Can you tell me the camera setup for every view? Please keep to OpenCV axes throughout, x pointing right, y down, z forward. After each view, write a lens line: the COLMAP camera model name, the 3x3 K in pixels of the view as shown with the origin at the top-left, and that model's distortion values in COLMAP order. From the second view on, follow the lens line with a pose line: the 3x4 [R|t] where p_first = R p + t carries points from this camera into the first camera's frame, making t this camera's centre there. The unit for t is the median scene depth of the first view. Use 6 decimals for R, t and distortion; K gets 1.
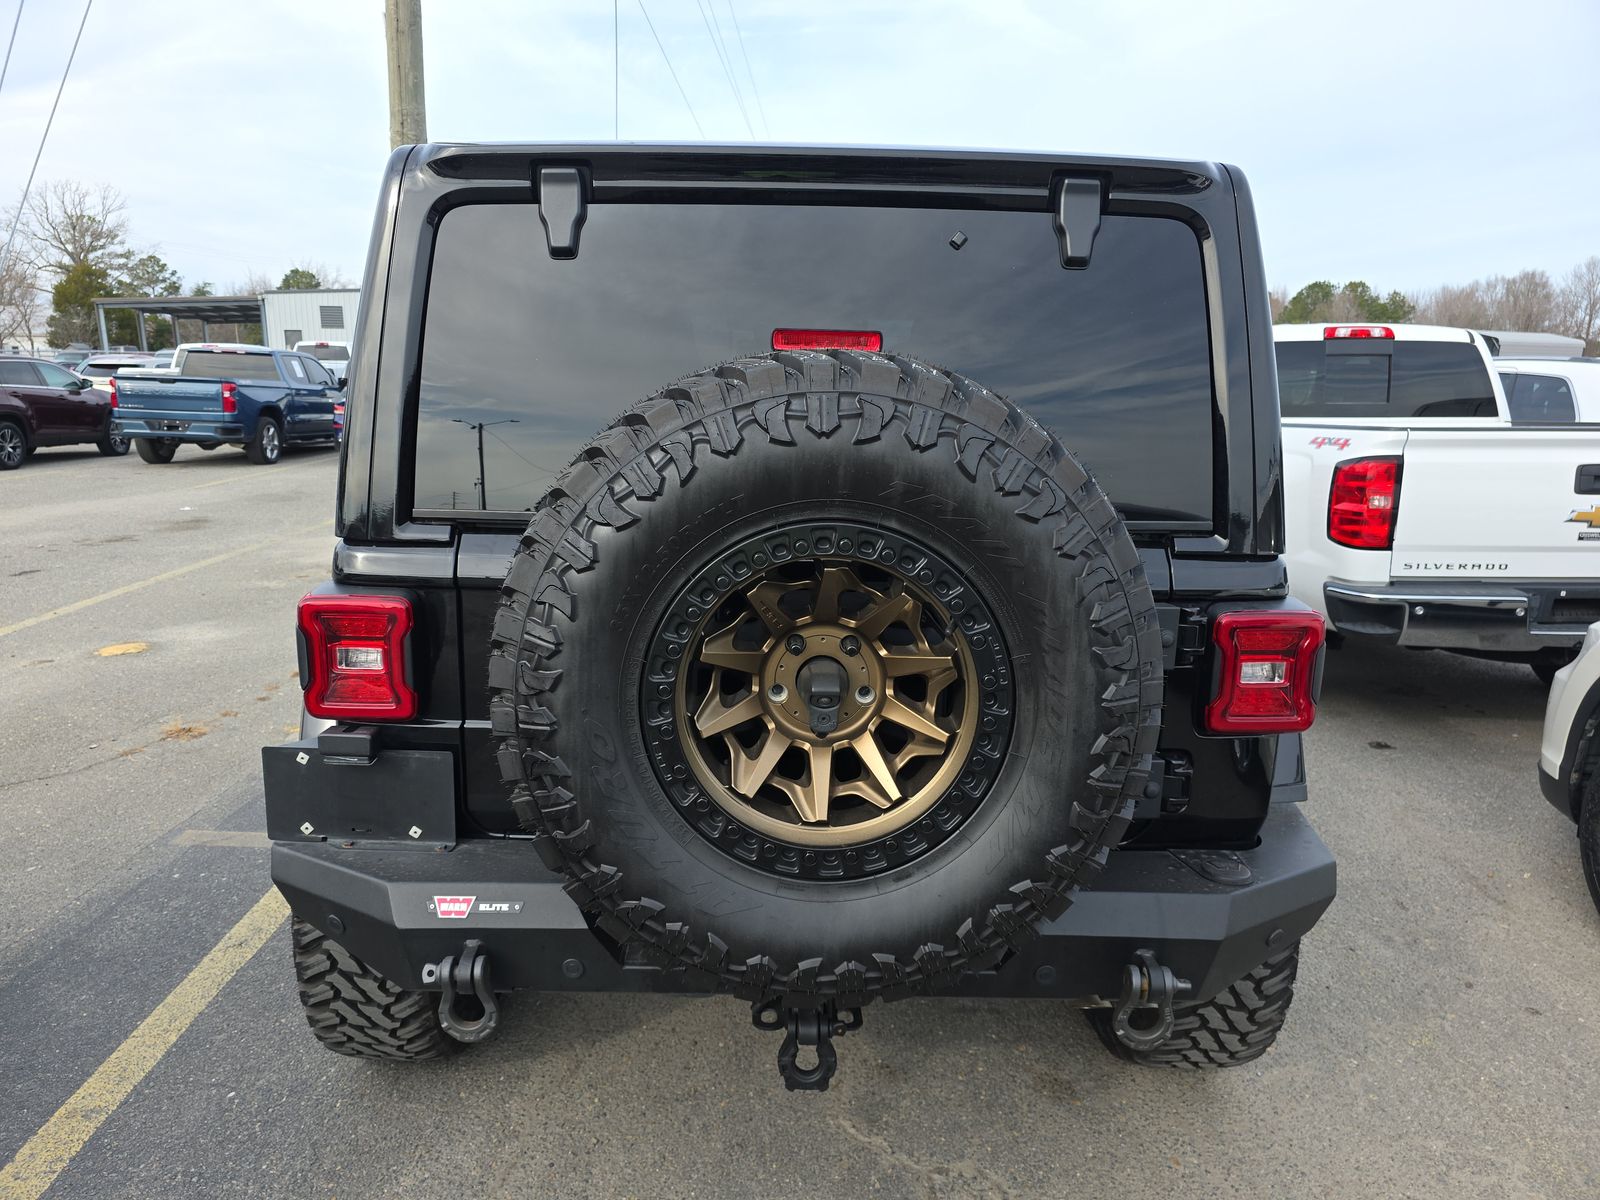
lens RADIAL K [[1069.1, 0, 800.0], [0, 1069.1, 600.0], [0, 0, 1]] dist [0.001222, -0.003092]
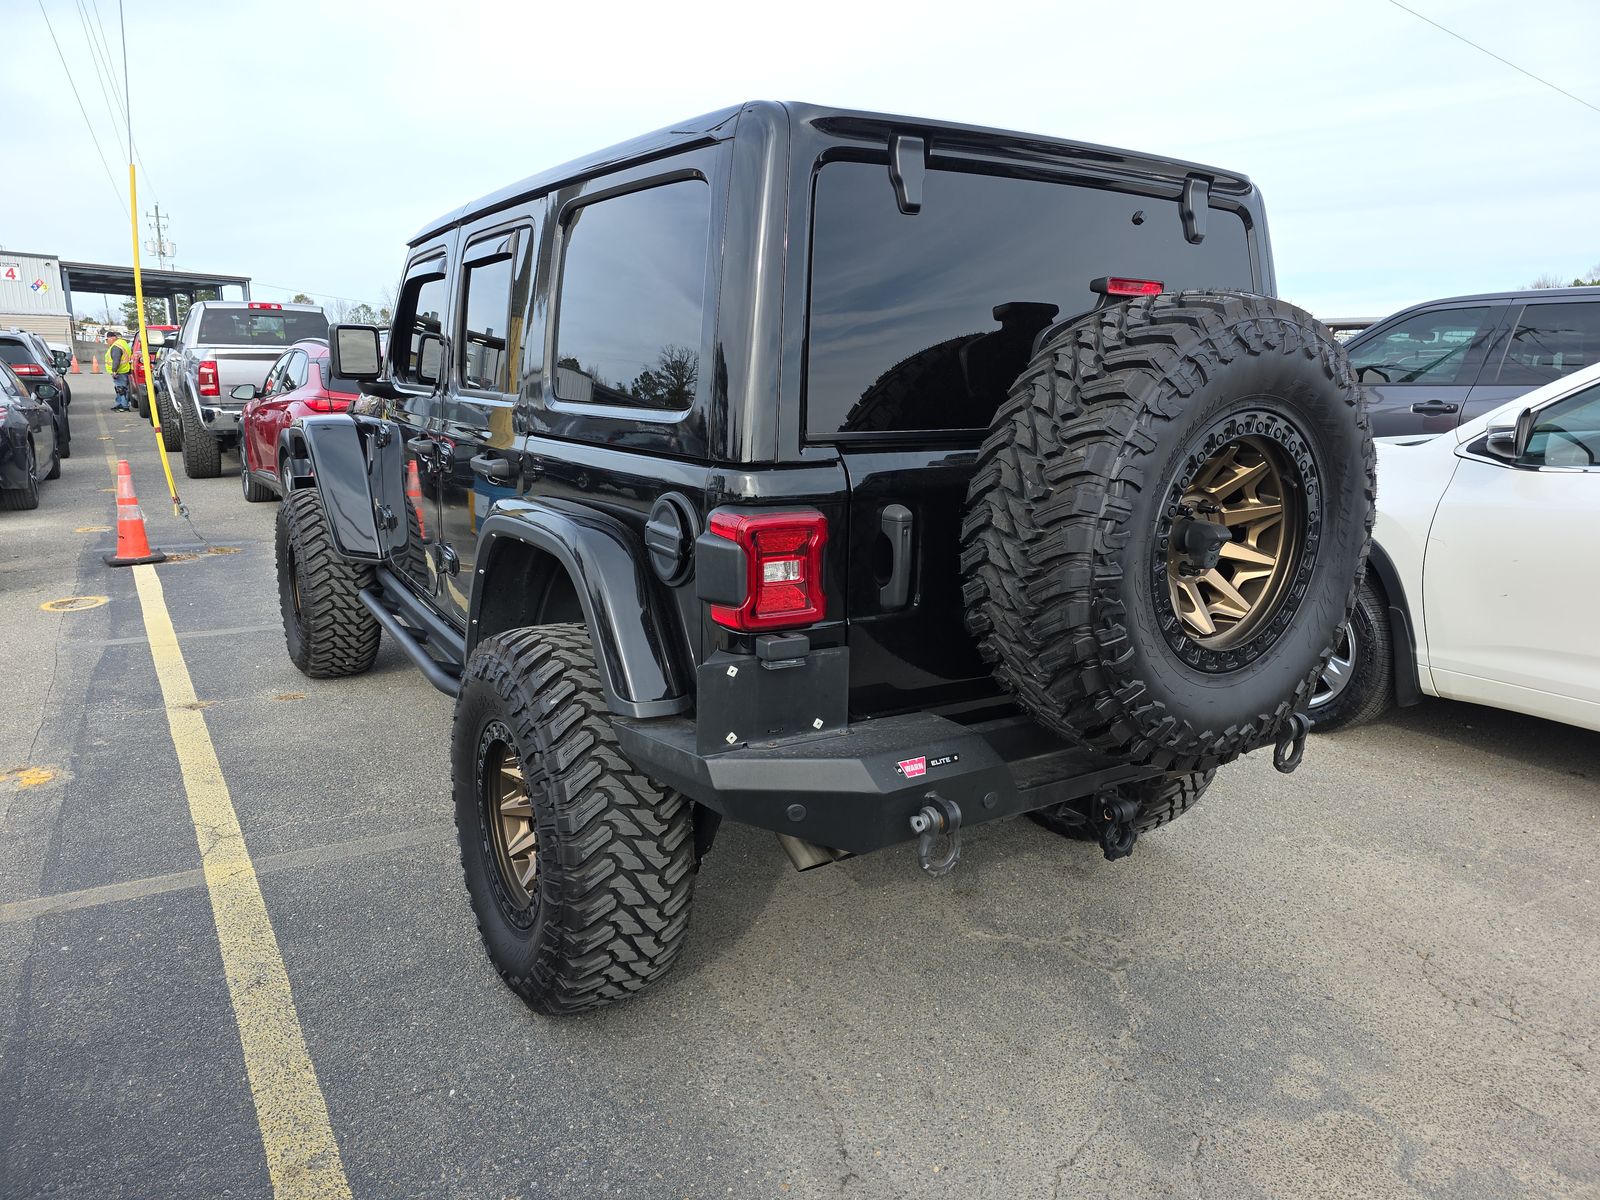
lens RADIAL K [[1094.0, 0, 799.5], [0, 1094.0, 555.2], [0, 0, 1]] dist [0.001890, -0.001267]
pose [[0.873398, -0.115415, 0.473134, -0.897682], [0.105203, 0.993287, 0.048096, -0.013805], [-0.475508, 0.007768, 0.879677, 0.002664]]
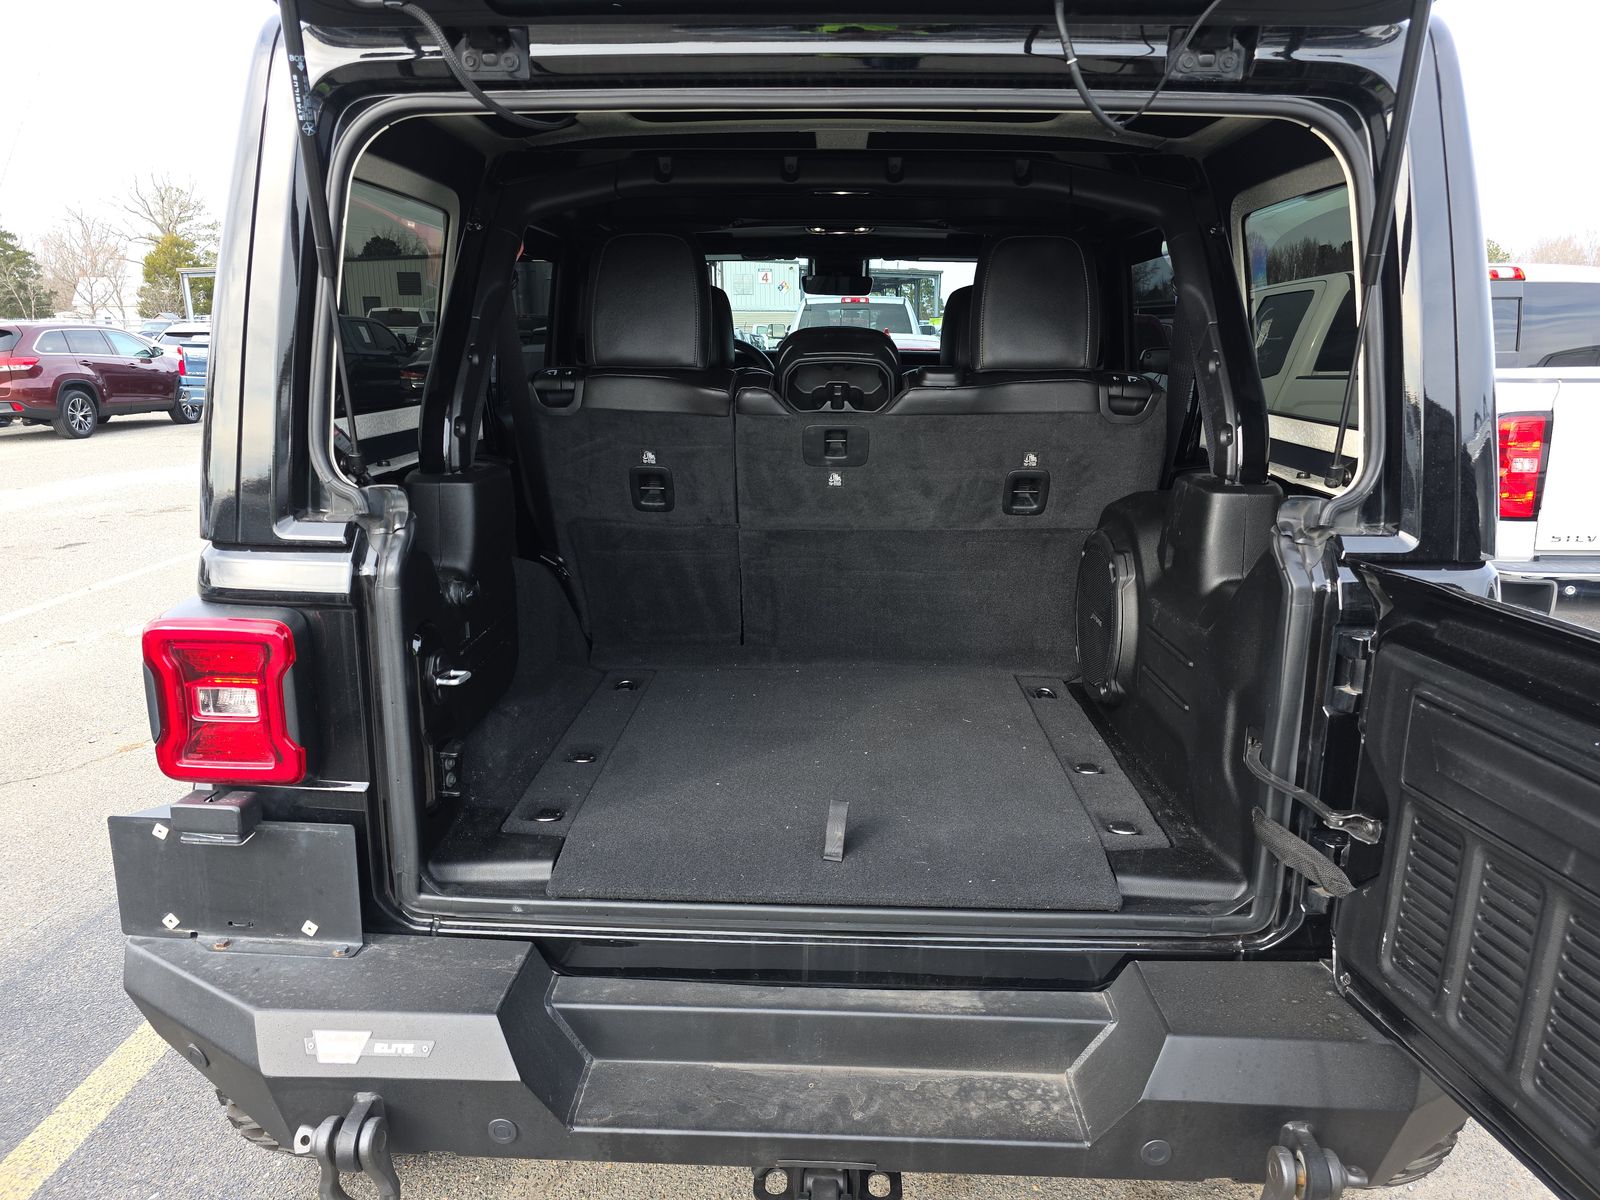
lens RADIAL K [[1065.0, 0, 815.9], [0, 1065.0, 595.5], [0, 0, 1]] dist [0.006430, 0.001074]
pose [[0.998592, -0.001522, -0.053025, 0.038431], [0.003226, 0.999481, 0.032048, -0.041247], [0.052949, -0.032174, 0.998079, 0.271660]]
